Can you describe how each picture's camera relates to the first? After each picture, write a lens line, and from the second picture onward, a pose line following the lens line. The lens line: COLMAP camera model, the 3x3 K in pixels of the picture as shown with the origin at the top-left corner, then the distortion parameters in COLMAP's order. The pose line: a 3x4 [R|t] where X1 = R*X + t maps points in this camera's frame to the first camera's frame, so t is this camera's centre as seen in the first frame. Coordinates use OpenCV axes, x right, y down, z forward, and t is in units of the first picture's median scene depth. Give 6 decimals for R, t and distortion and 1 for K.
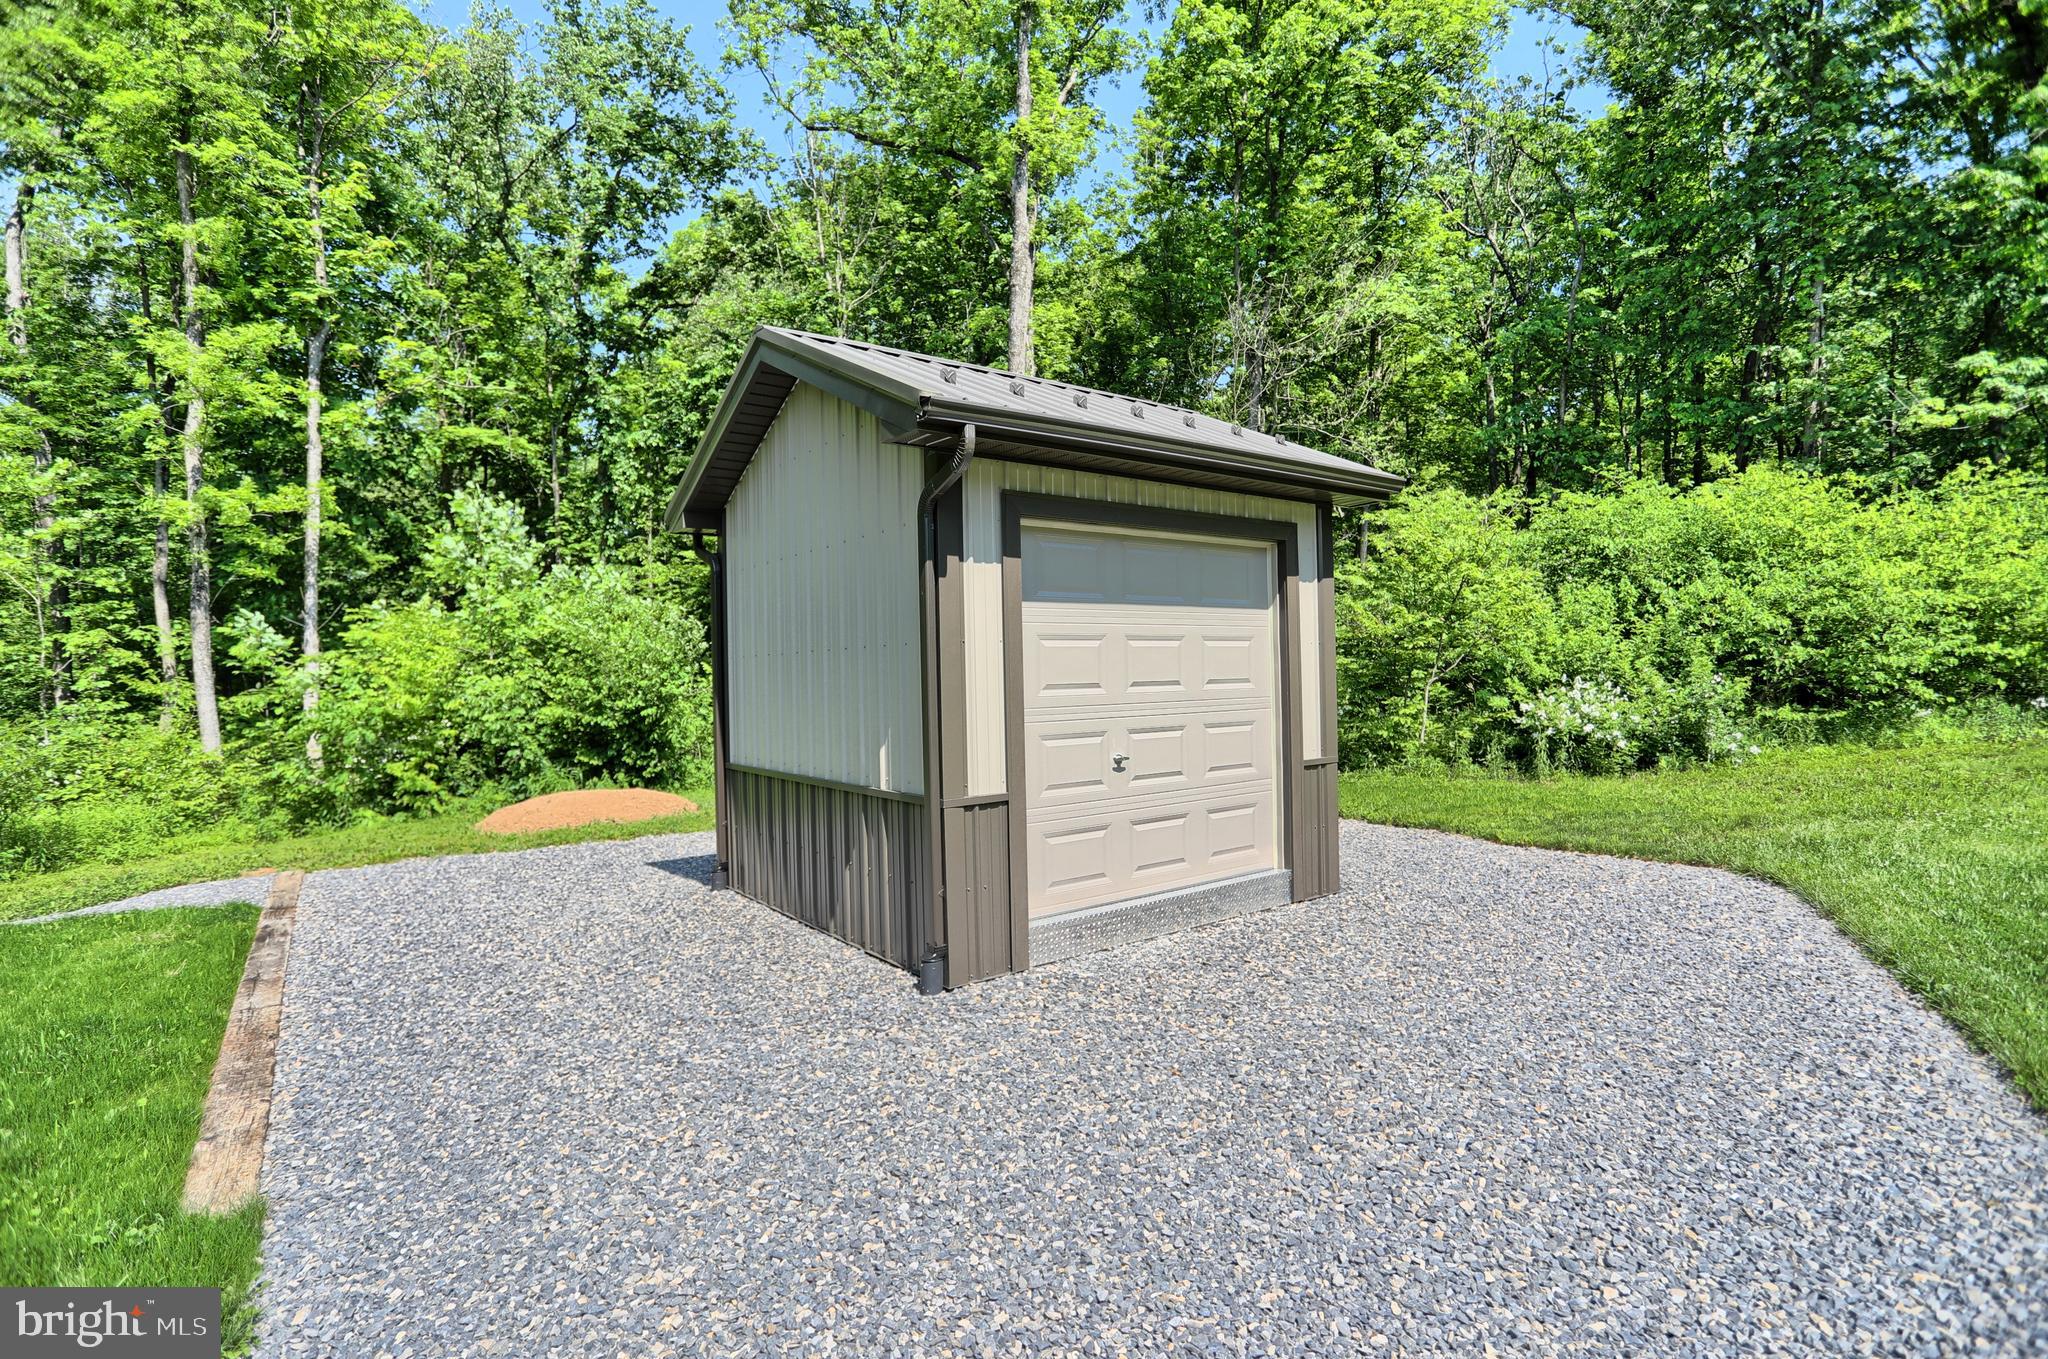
lens RADIAL K [[992.2, 0, 1017.2], [0, 992.2, 658.9], [0, 0, 1]] dist [-0.080312, 0.032408]
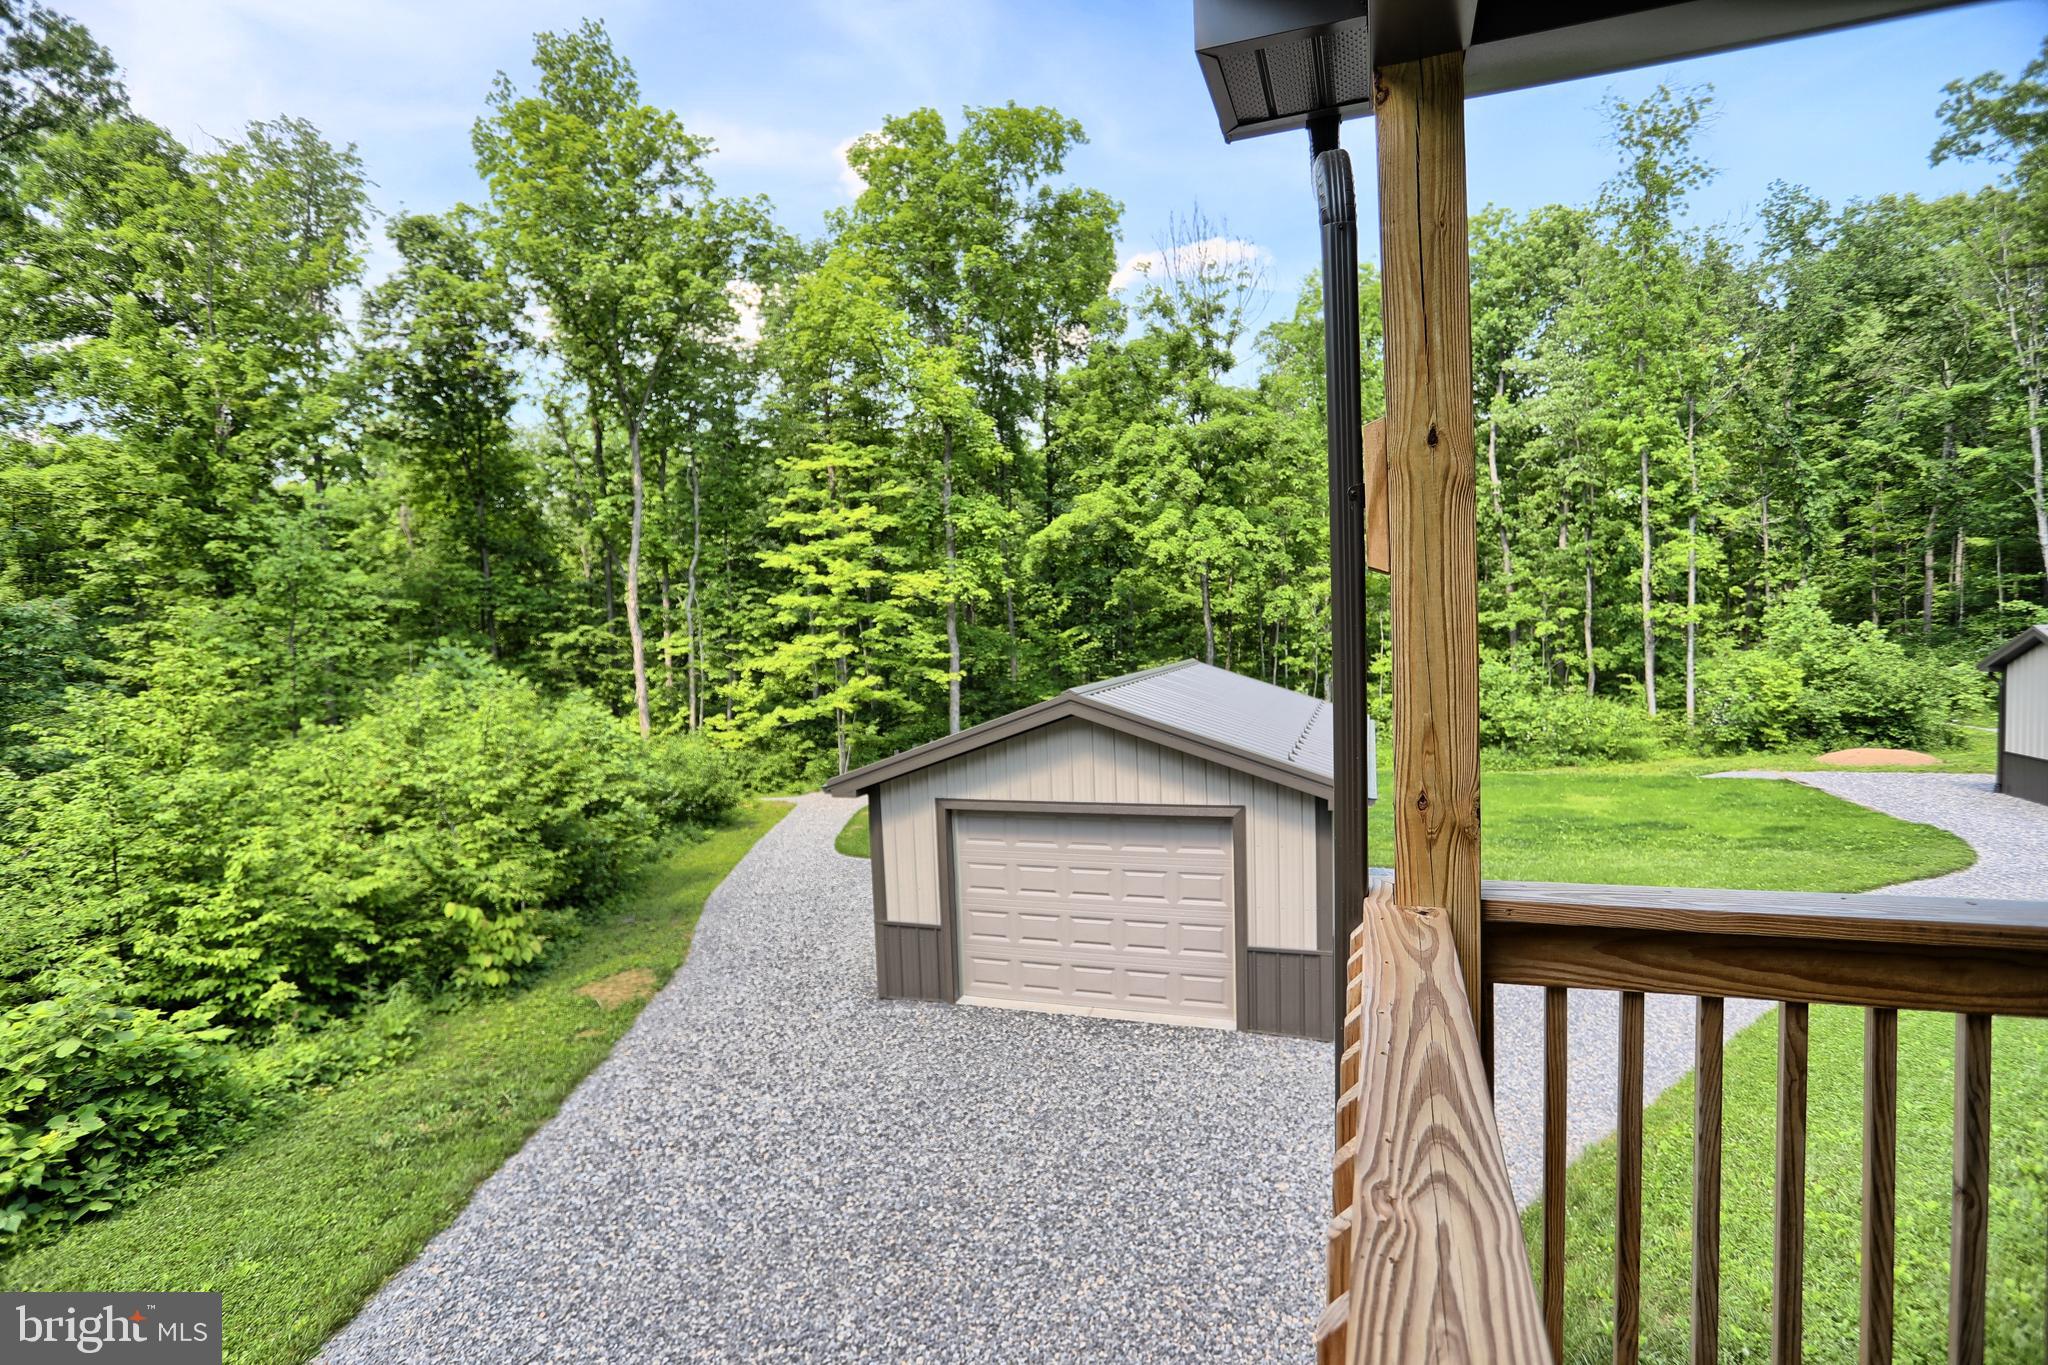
lens RADIAL K [[1001.6, 0, 1021.9], [0, 1001.6, 669.8], [0, 0, 1]] dist [-0.081929, 0.039031]
pose [[0.575285, 0.035711, -0.817173, 0.347953], [0.037626, 0.996834, 0.070051, -0.446241], [0.817087, -0.071046, 0.572120, -3.010982]]
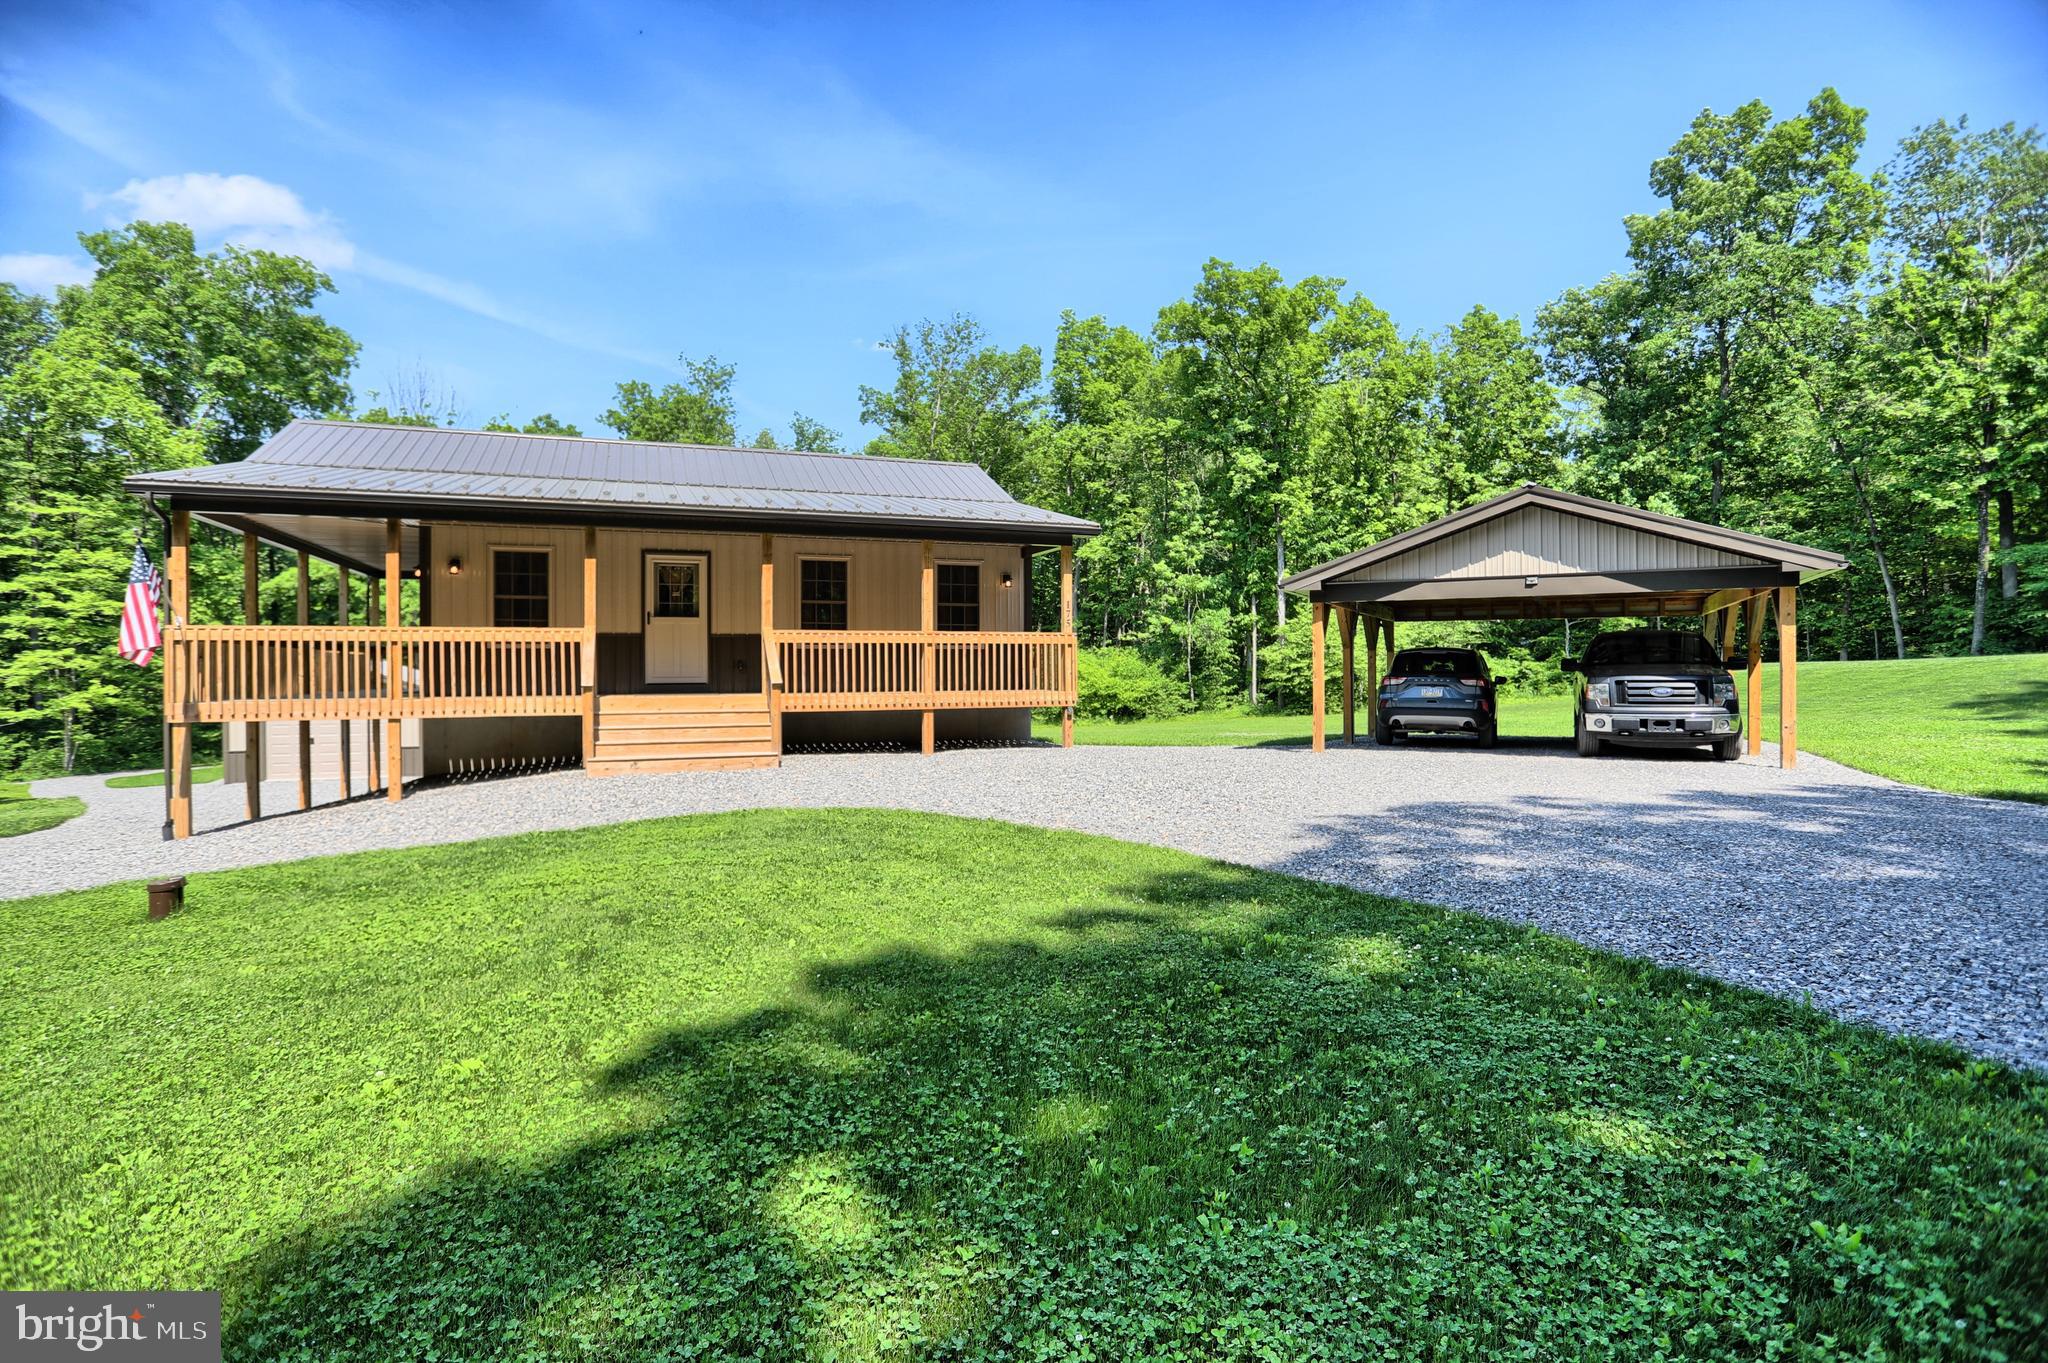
lens RADIAL K [[992.2, 0, 1017.2], [0, 992.2, 660.9], [0, 0, 1]] dist [-0.080312, 0.032408]
pose [[0.970609, 0.013048, -0.240307, 2.707428], [-0.010731, 0.999882, 0.010949, -0.371140], [0.240422, -0.008049, 0.970635, -5.077195]]
